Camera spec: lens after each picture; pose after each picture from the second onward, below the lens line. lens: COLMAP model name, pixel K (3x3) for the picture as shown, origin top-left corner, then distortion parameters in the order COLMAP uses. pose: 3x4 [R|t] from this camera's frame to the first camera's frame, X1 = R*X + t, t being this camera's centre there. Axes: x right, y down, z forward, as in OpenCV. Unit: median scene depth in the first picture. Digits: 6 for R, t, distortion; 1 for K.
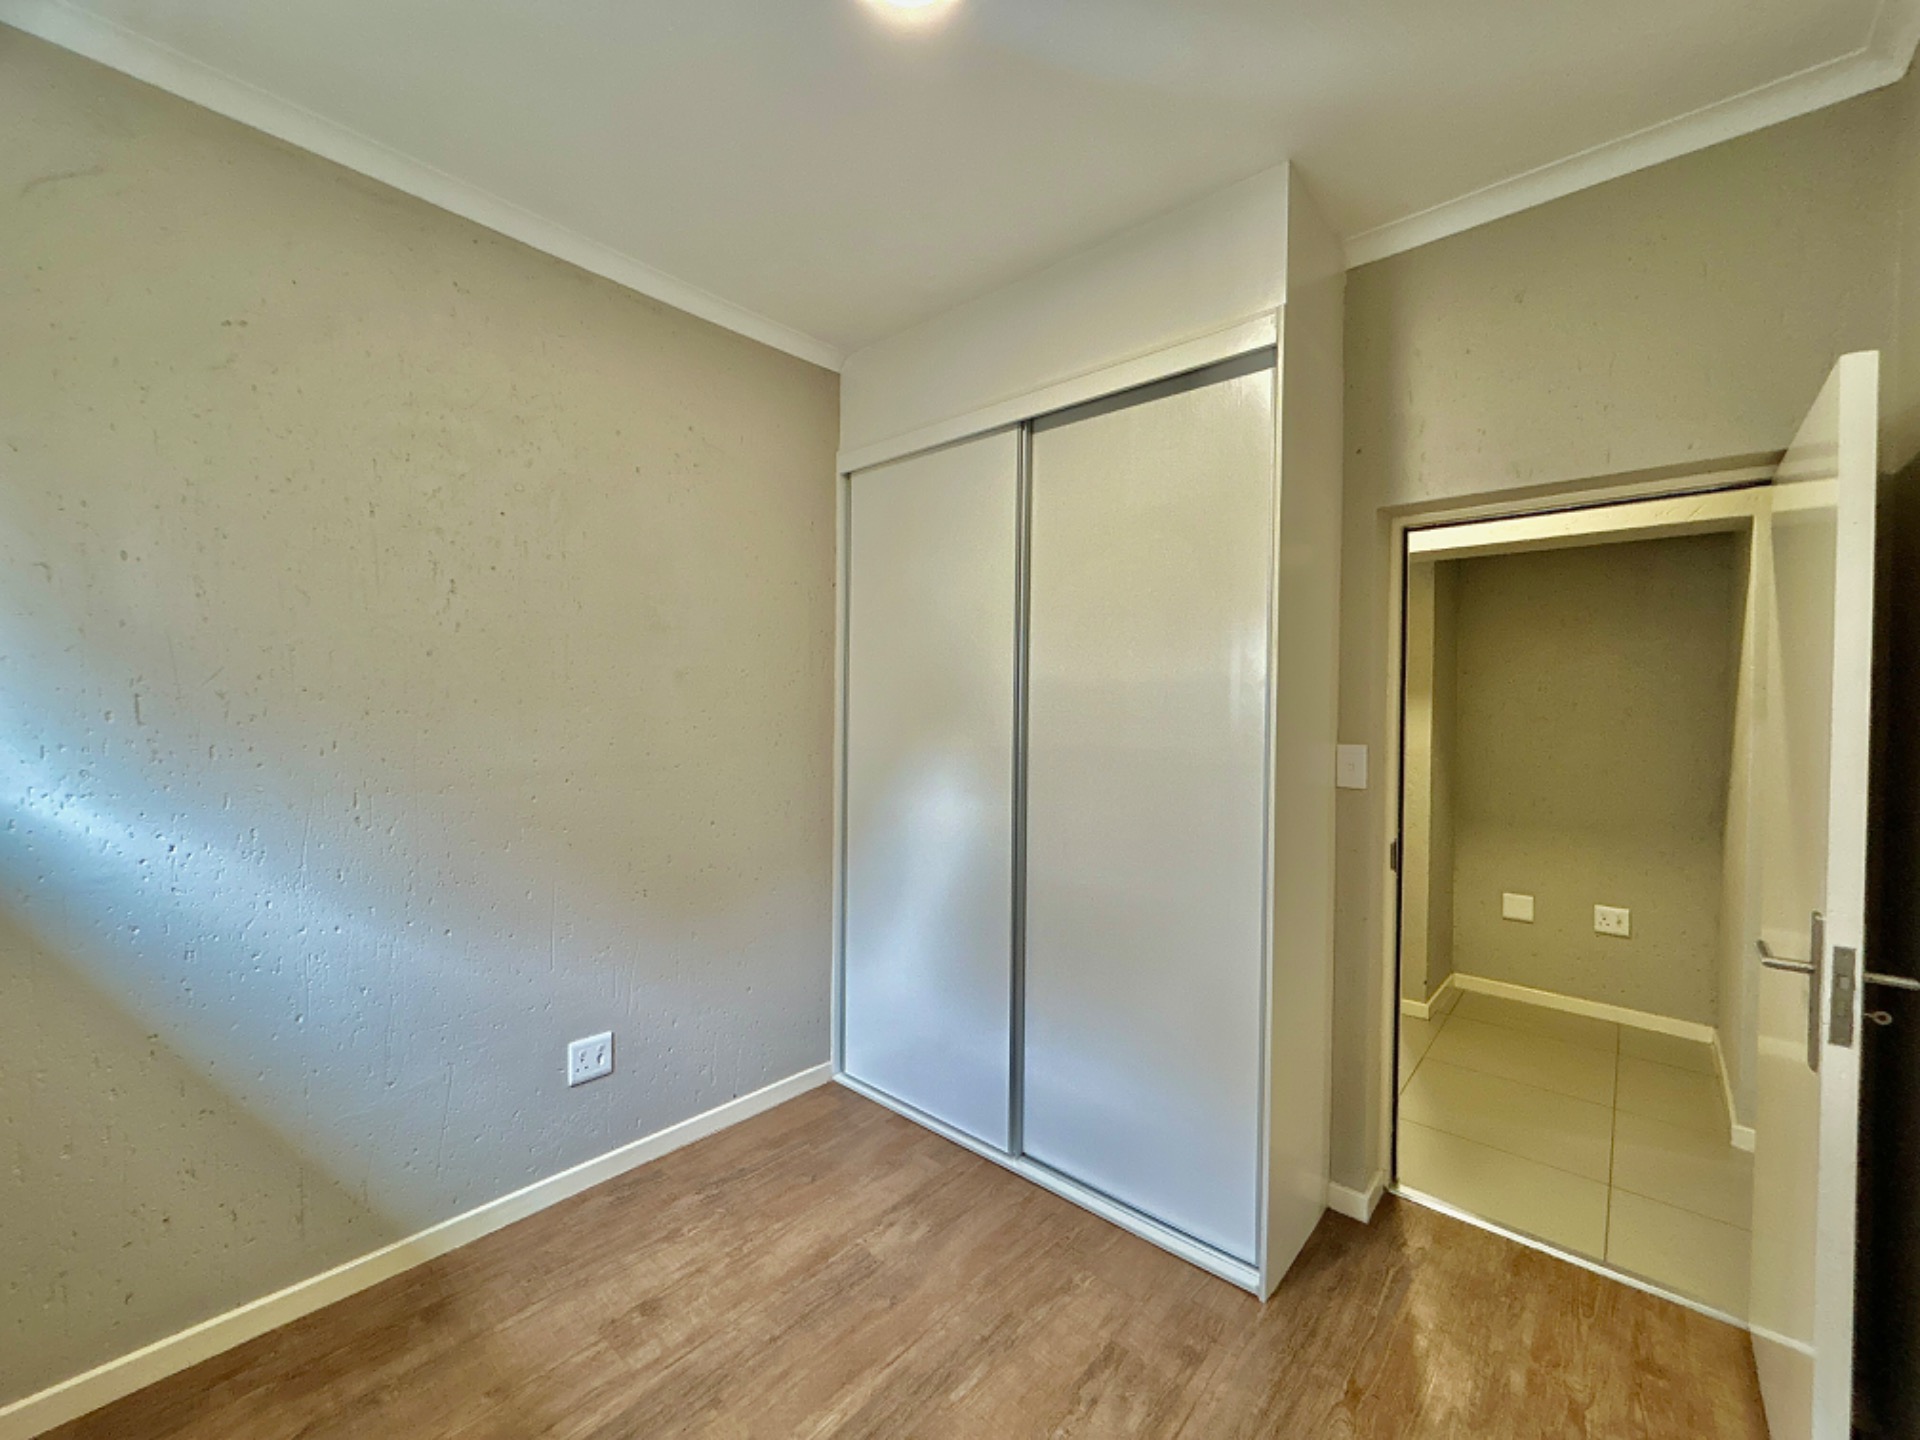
lens RADIAL K [[772.0, 0, 958.3], [0, 772.0, 716.8], [0, 0, 1]] dist [-0.001188, 0.000976]
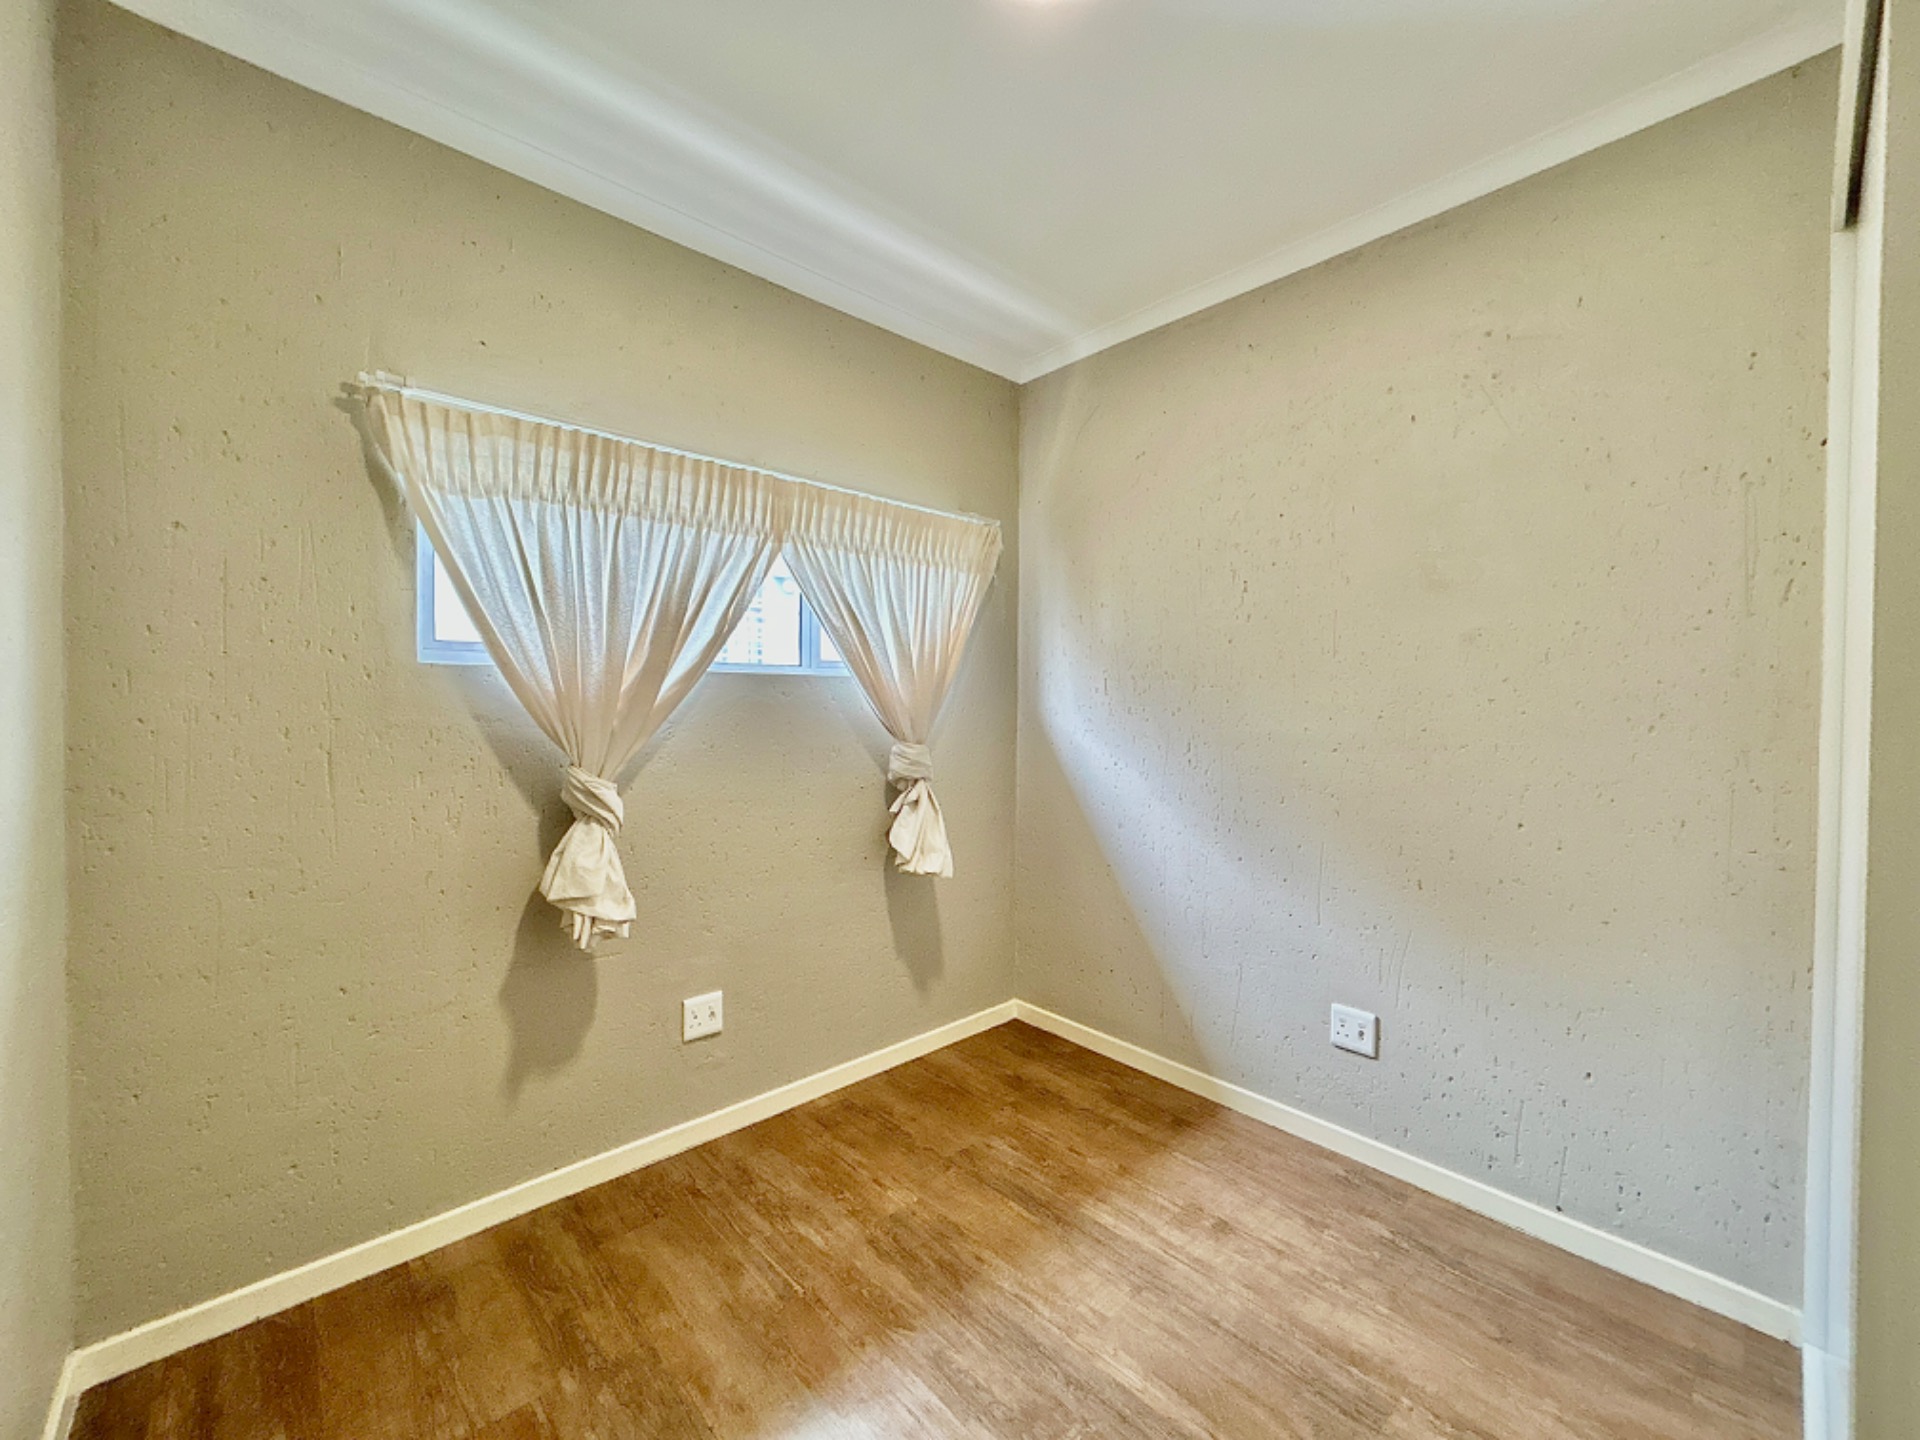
lens RADIAL K [[772.0, 0, 959.5], [0, 772.0, 720.2], [0, 0, 1]] dist [-0.001188, 0.000976]
pose [[-0.107774, 0.009512, -0.994130, 0.663490], [-0.020249, 0.999726, 0.011761, 0.045107], [0.993969, 0.021398, -0.107552, 0.686737]]
